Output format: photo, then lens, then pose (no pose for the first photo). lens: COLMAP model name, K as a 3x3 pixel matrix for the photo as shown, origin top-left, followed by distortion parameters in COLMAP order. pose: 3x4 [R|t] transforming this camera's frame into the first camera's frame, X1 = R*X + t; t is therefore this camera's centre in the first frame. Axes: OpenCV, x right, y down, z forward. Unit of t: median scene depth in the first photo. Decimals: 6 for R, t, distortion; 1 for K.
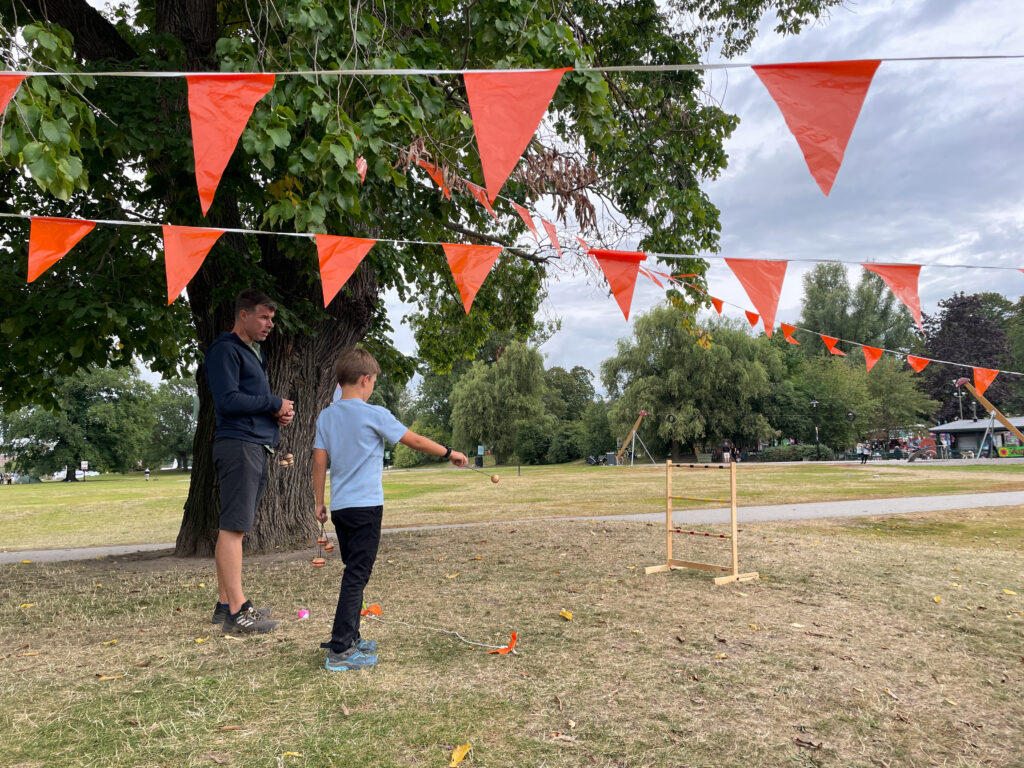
lens RADIAL K [[784.1, 0, 511.7], [0, 784.1, 376.2], [0, 0, 1]] dist [0.097580, -0.149602]
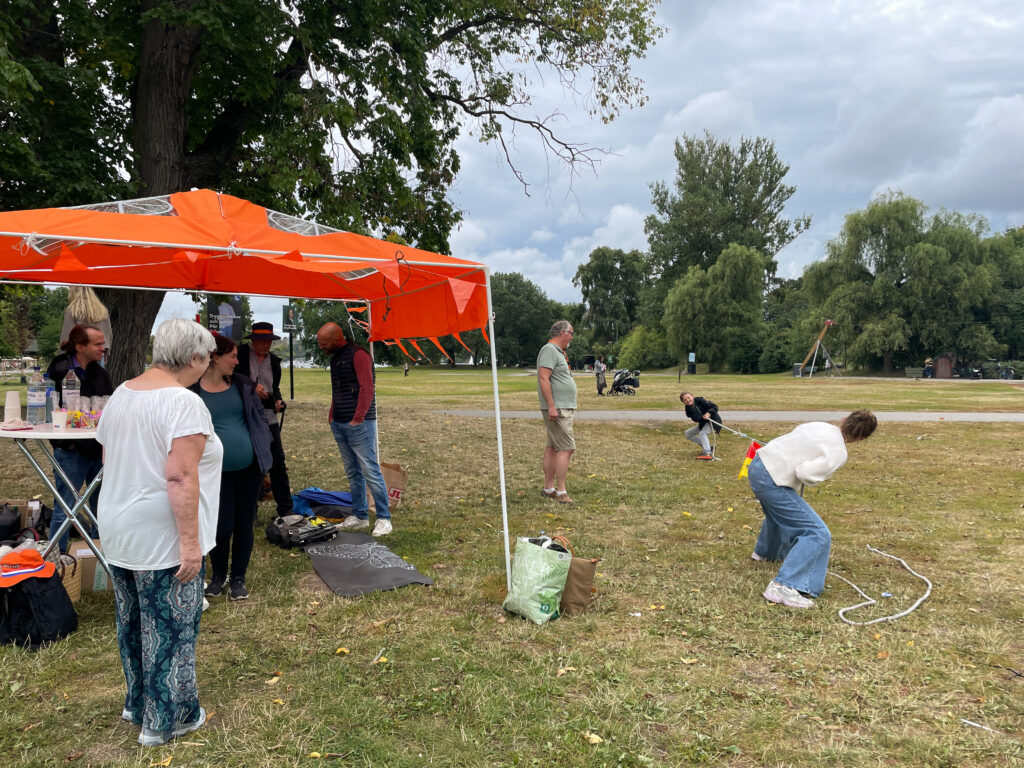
lens RADIAL K [[789.4, 0, 528.2], [0, 789.4, 381.9], [0, 0, 1]] dist [0.110724, -0.151199]
pose [[0.944626, 0.042332, -0.325408, 0.095237], [-0.000288, 0.991751, 0.128181, -0.003119], [0.328150, -0.120989, 0.936845, -0.008753]]
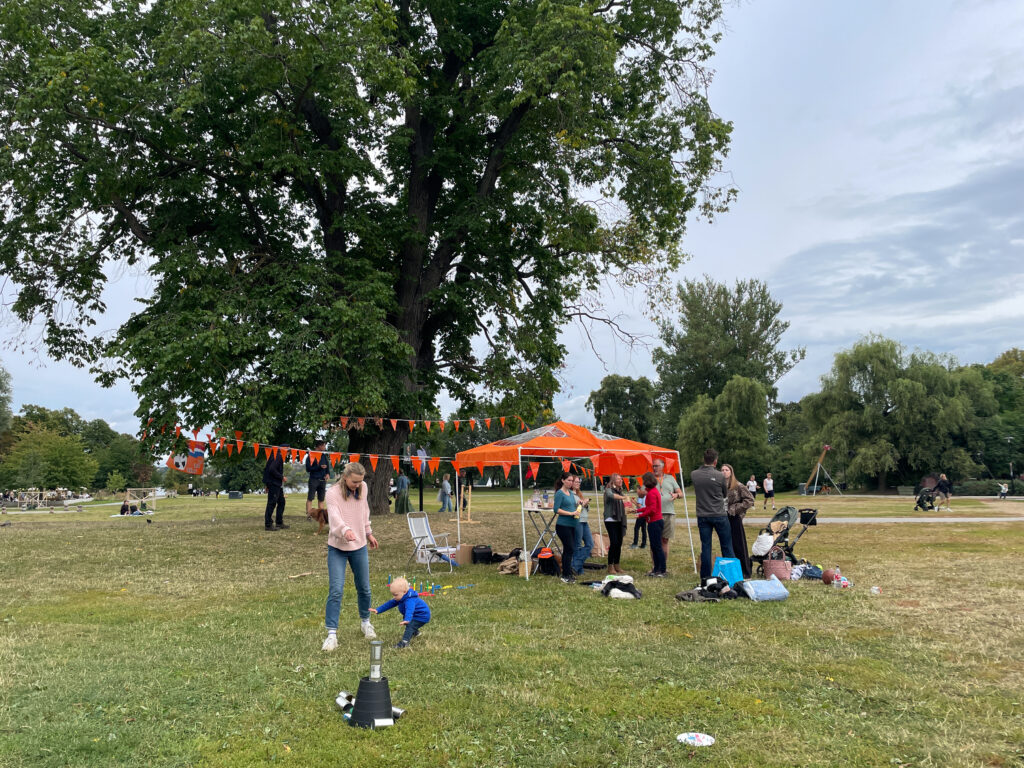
lens RADIAL K [[784.1, 0, 511.7], [0, 784.1, 376.2], [0, 0, 1]] dist [0.097580, -0.149602]
pose [[0.936386, -0.023417, -0.350189, 0.097926], [0.013060, 0.999405, -0.031910, -0.014571], [0.350728, 0.025306, 0.936136, -0.117785]]
